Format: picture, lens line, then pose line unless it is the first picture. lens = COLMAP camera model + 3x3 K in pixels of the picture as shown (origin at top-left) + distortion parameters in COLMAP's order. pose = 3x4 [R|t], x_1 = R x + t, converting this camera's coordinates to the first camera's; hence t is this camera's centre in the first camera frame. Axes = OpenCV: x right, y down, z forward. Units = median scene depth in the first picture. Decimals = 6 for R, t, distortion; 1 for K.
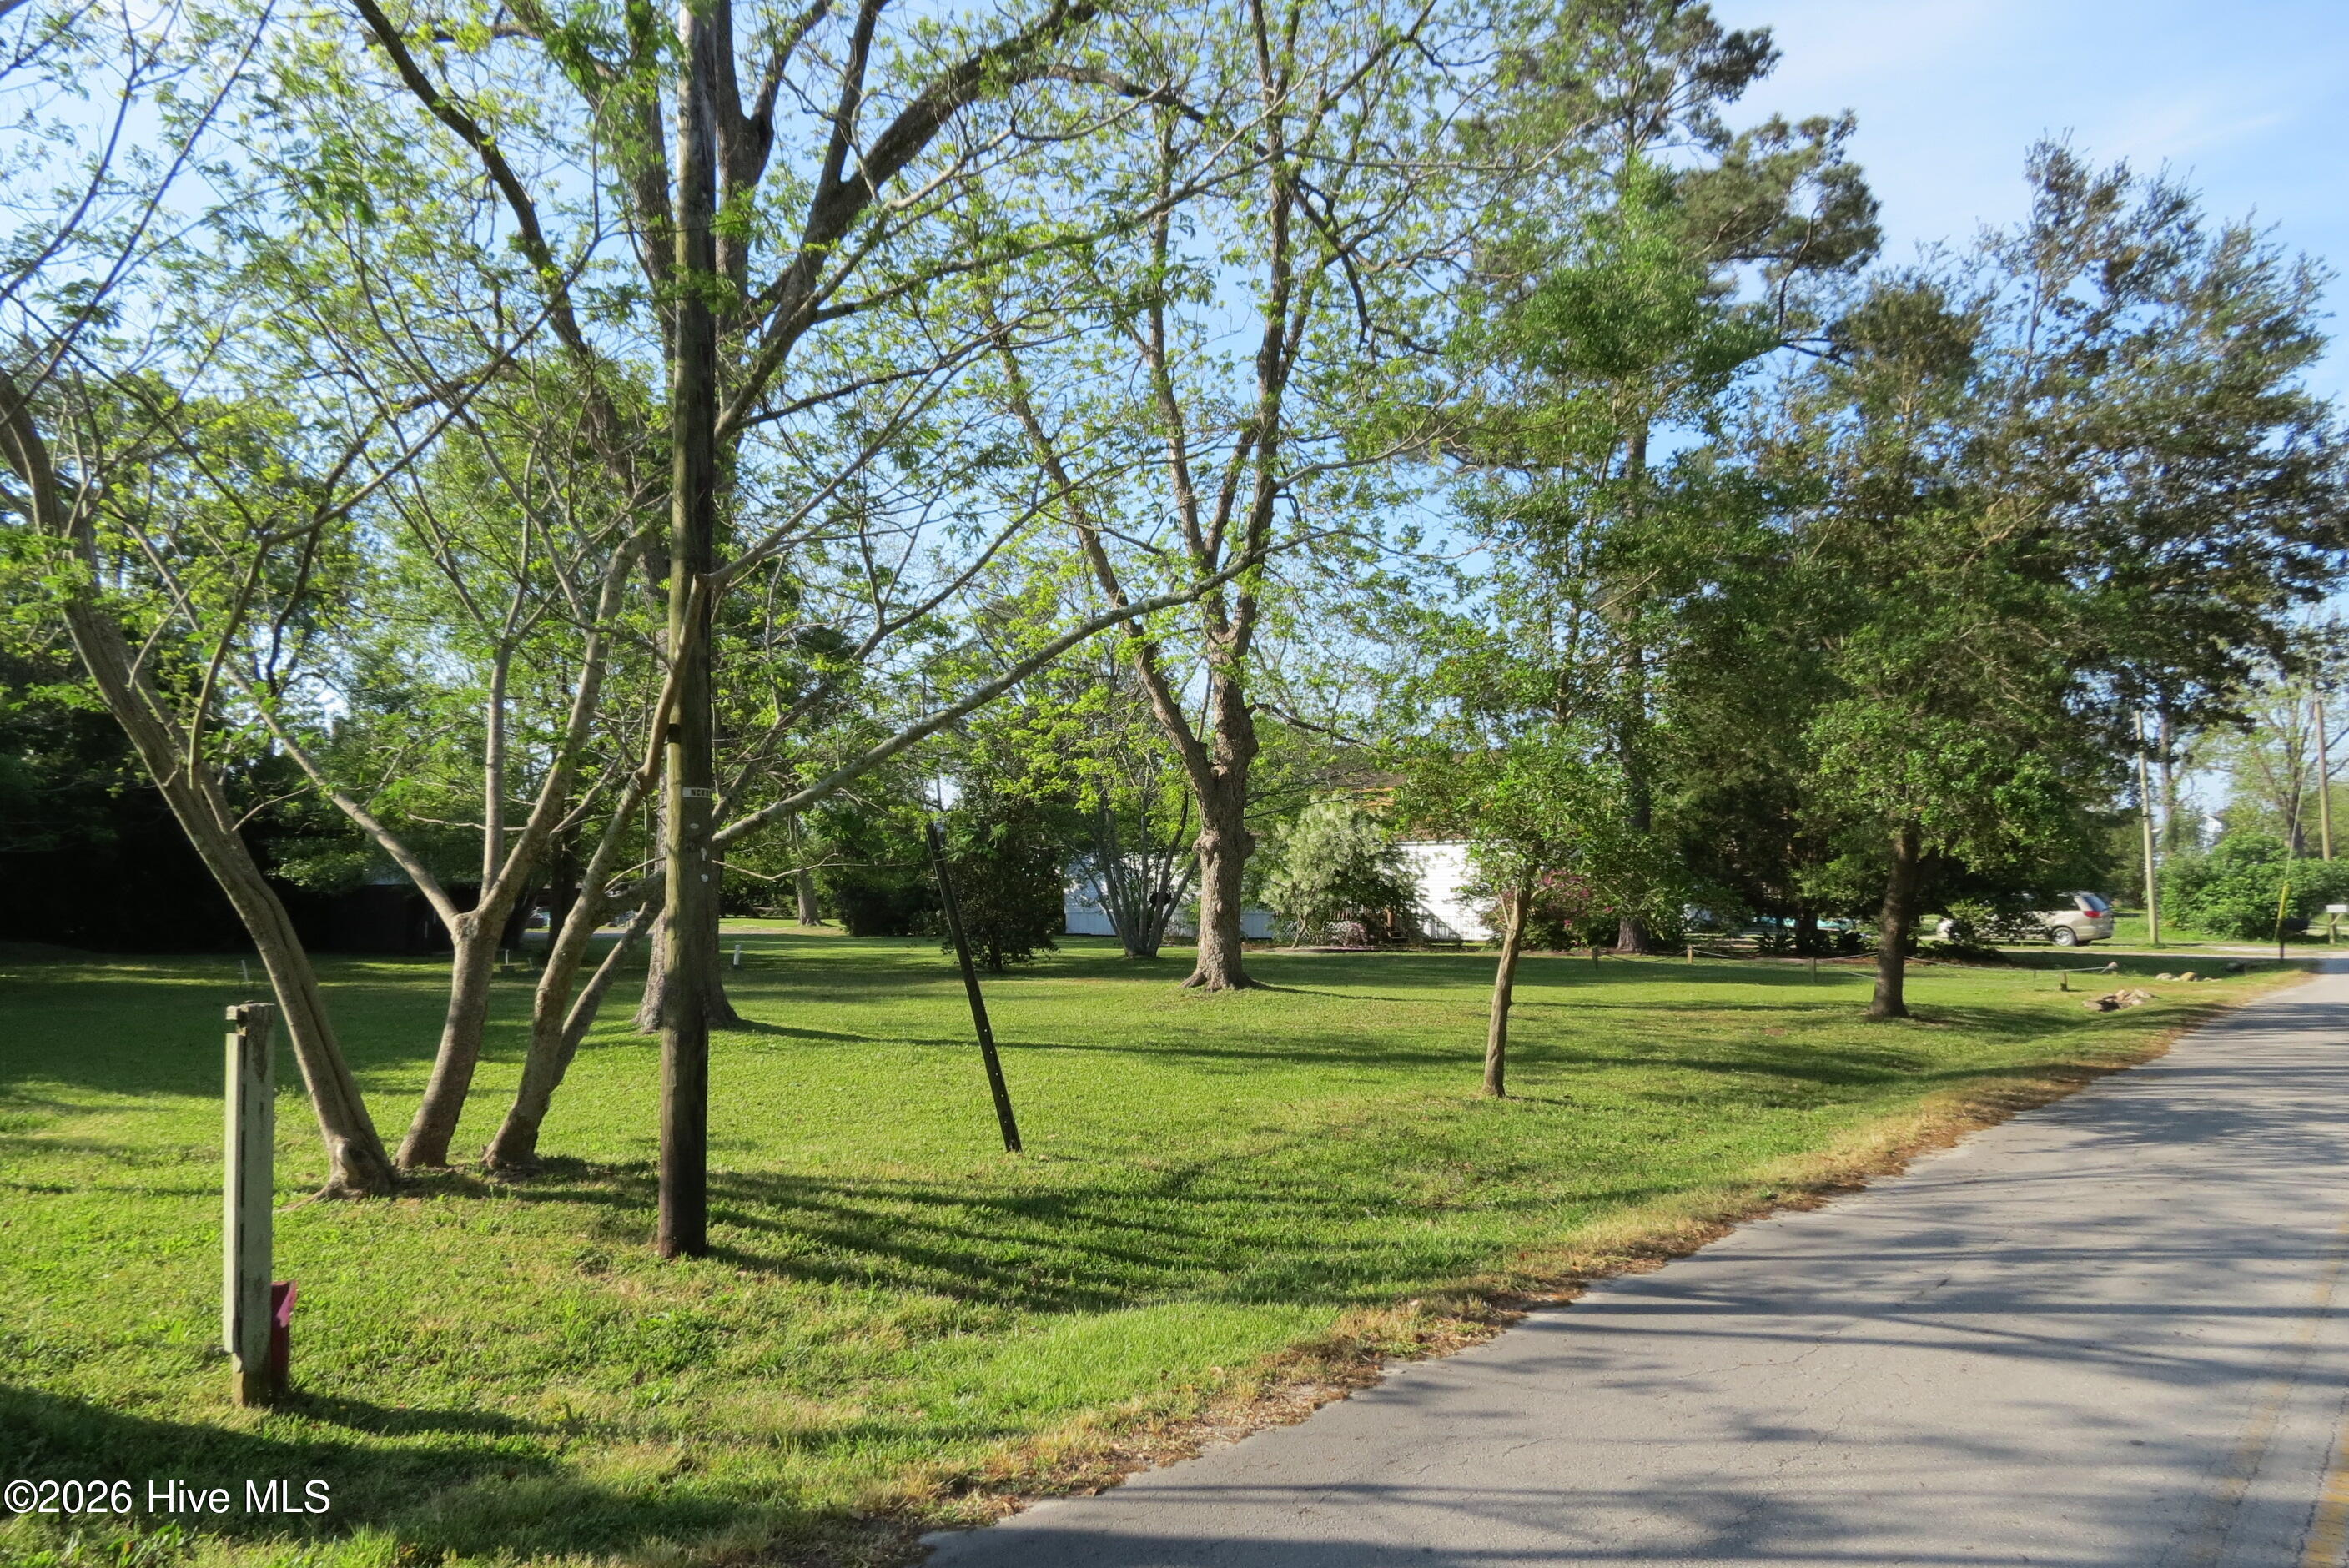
lens RADIAL K [[1679.2, 0, 1176.9], [0, 1679.2, 773.2], [0, 0, 1]] dist [-0.035397, 0.014604]
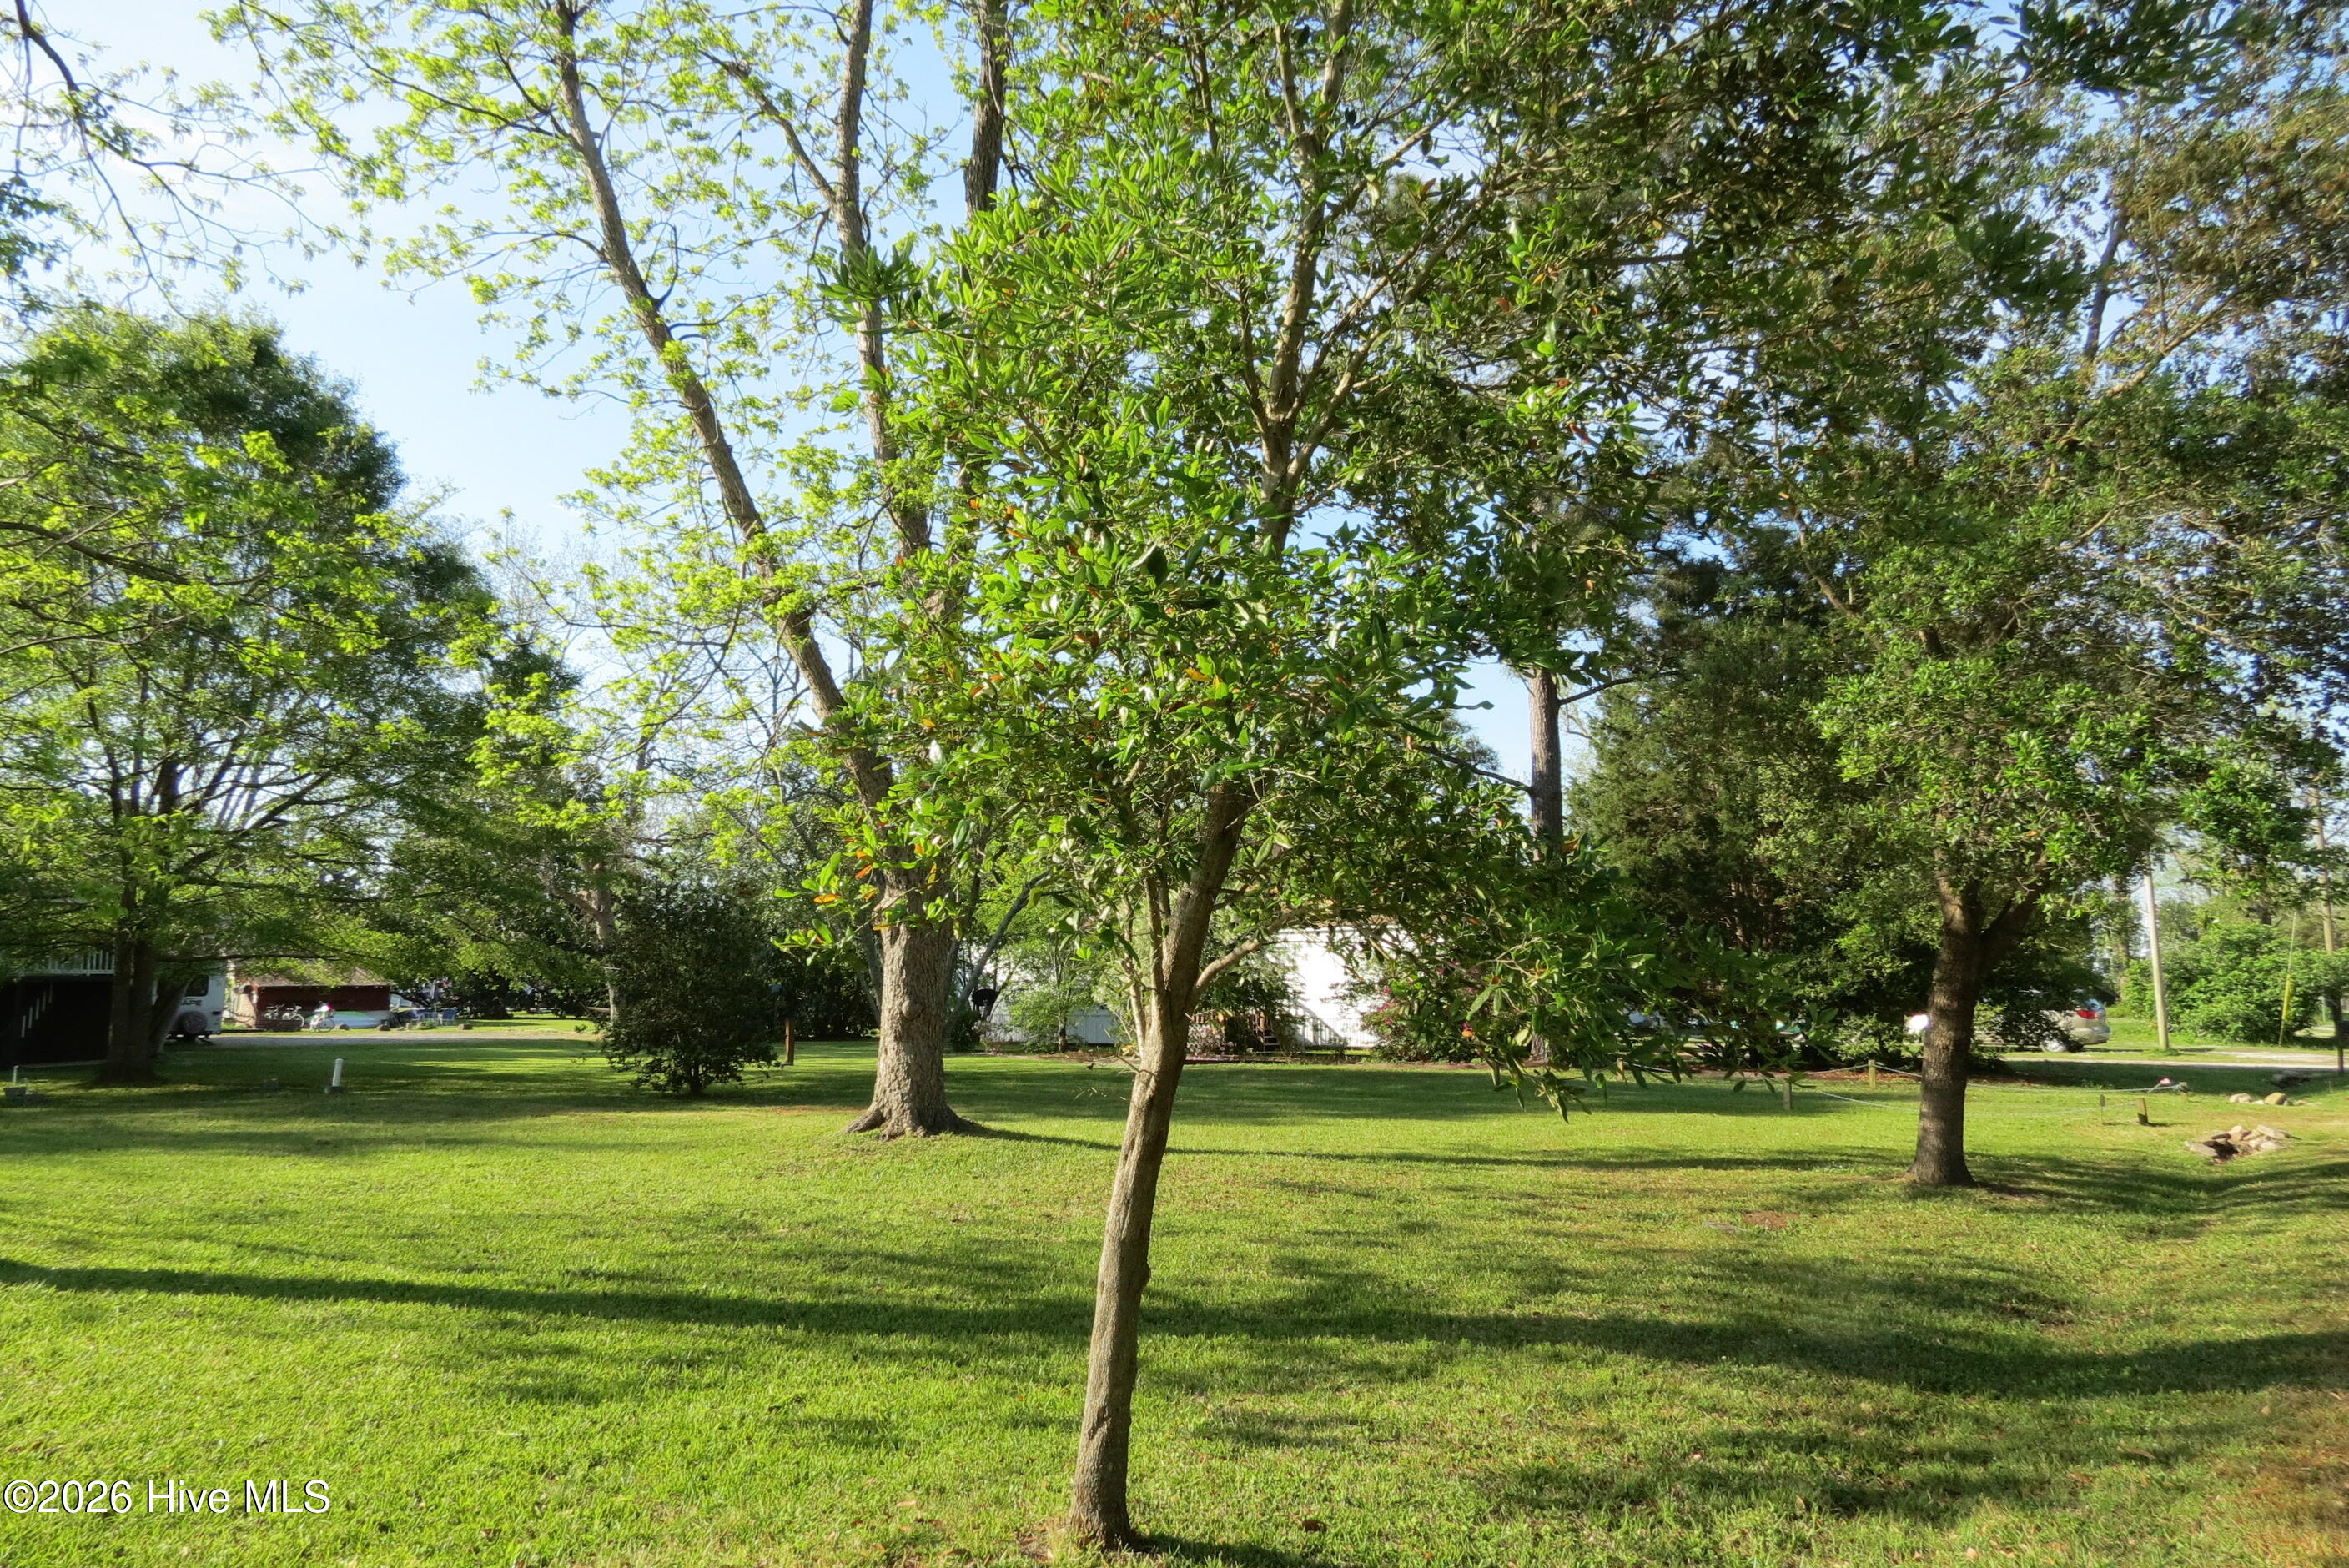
lens RADIAL K [[1679.2, 0, 1182.0], [0, 1679.2, 770.2], [0, 0, 1]] dist [-0.035397, 0.014604]
pose [[0.998973, 0.005882, 0.044925, 0.063771], [-0.003151, 0.998156, -0.060616, 0.016902], [-0.045199, 0.060412, 0.997150, 0.213150]]
